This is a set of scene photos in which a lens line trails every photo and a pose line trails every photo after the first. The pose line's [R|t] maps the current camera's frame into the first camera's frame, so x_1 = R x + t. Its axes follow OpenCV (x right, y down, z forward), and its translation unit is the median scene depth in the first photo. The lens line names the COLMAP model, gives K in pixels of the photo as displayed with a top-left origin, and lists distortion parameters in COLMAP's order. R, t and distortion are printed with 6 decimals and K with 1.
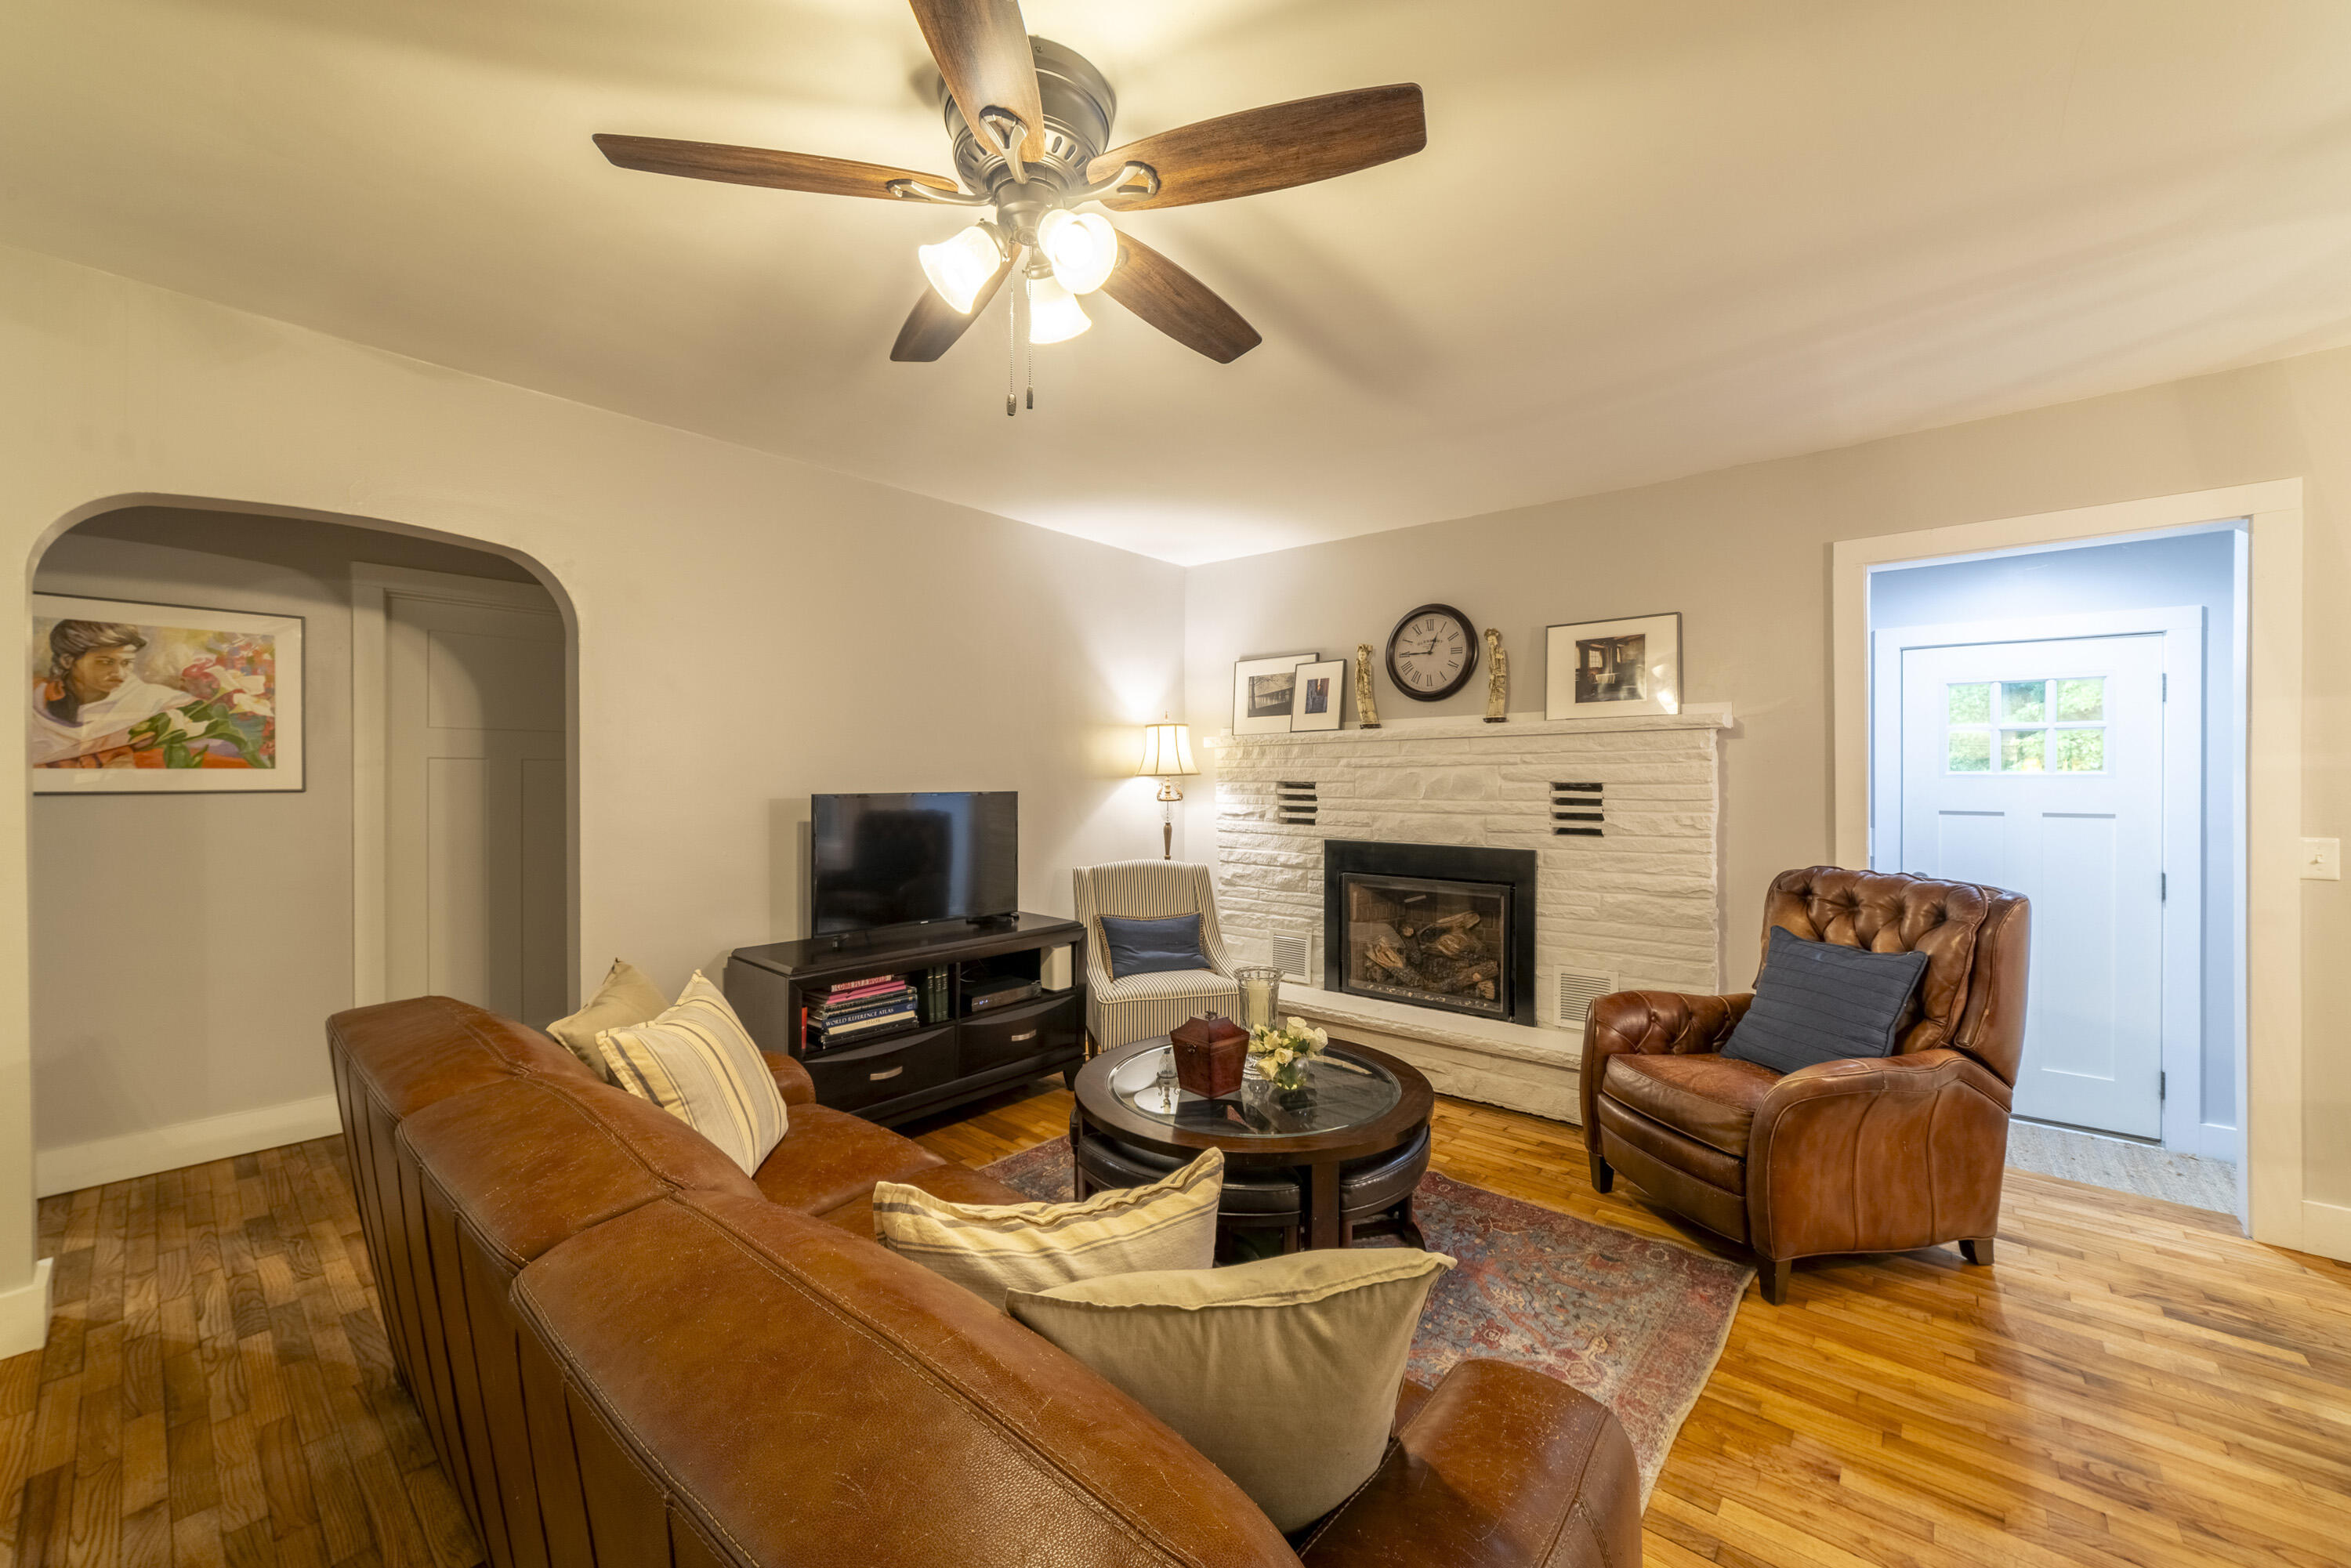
lens RADIAL K [[899.0, 0, 1177.2], [0, 899.0, 785.2], [0, 0, 1]] dist [-0.000436, -0.000031]
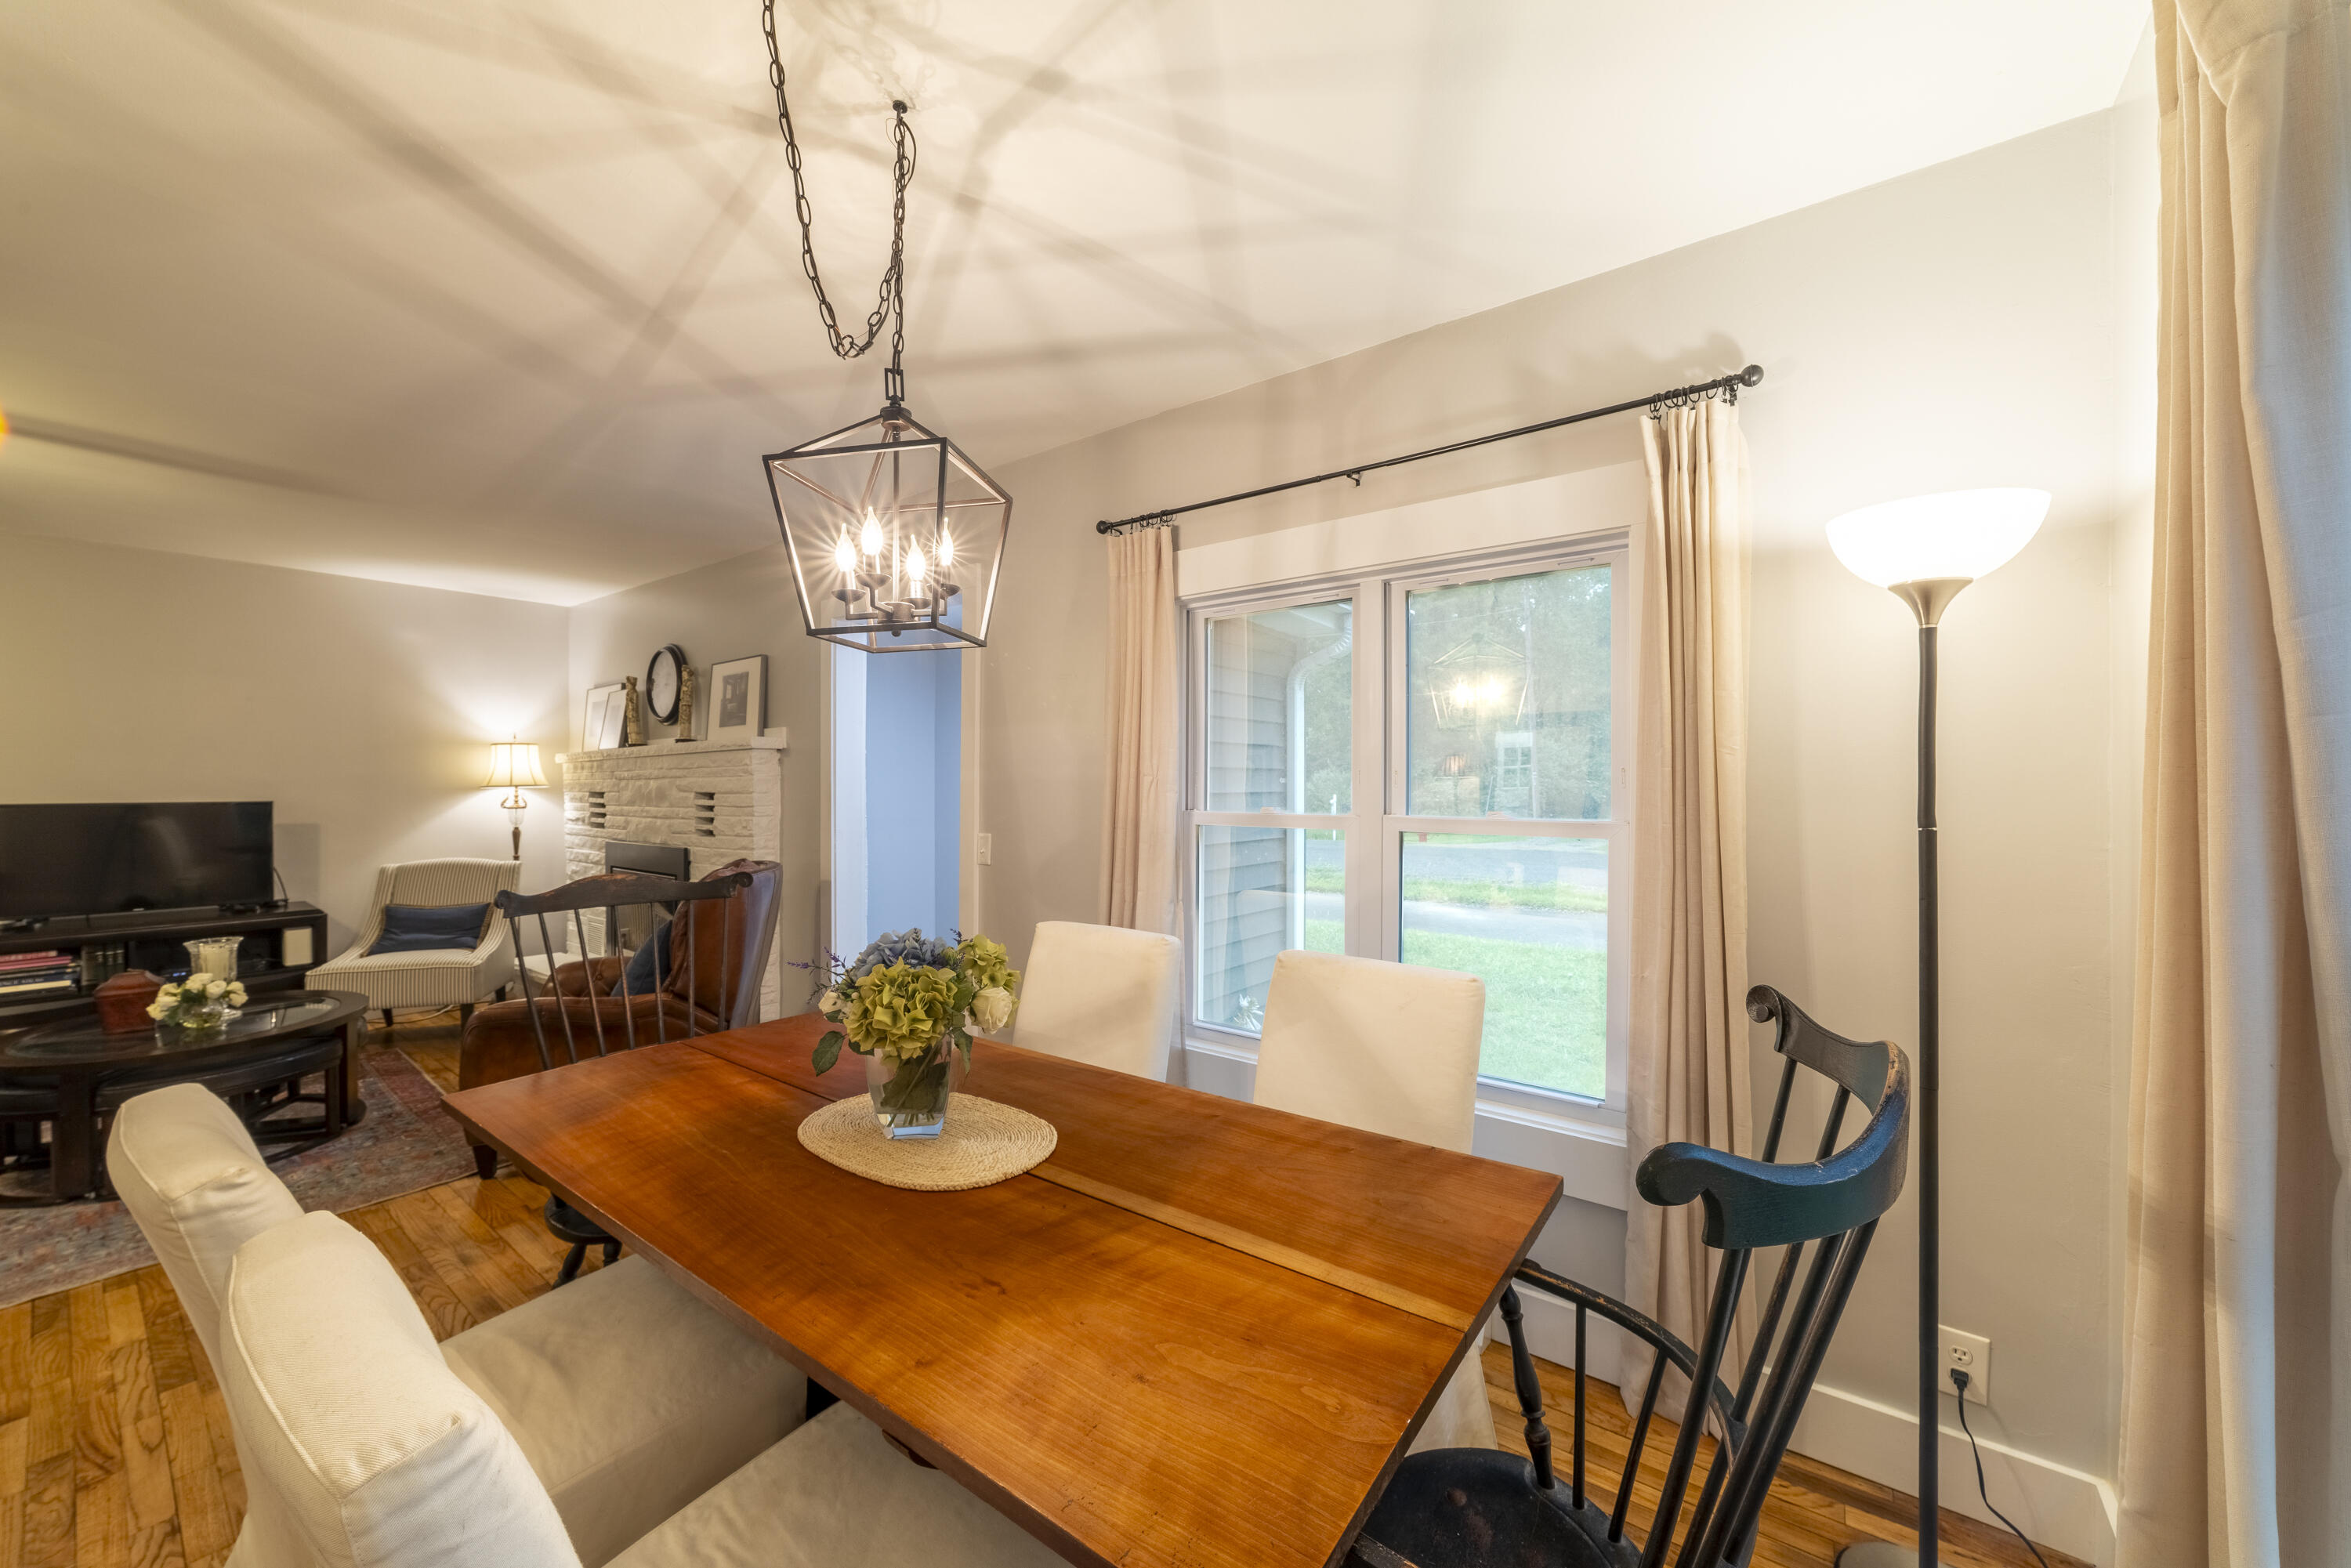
lens RADIAL K [[899.0, 0, 1171.6], [0, 899.0, 777.0], [0, 0, 1]] dist [-0.000436, -0.000031]
pose [[0.999232, -0.001733, 0.039155, 0.889416], [0.002421, 0.999843, -0.017526, -0.000604], [-0.039118, 0.017608, 0.999079, -0.219615]]
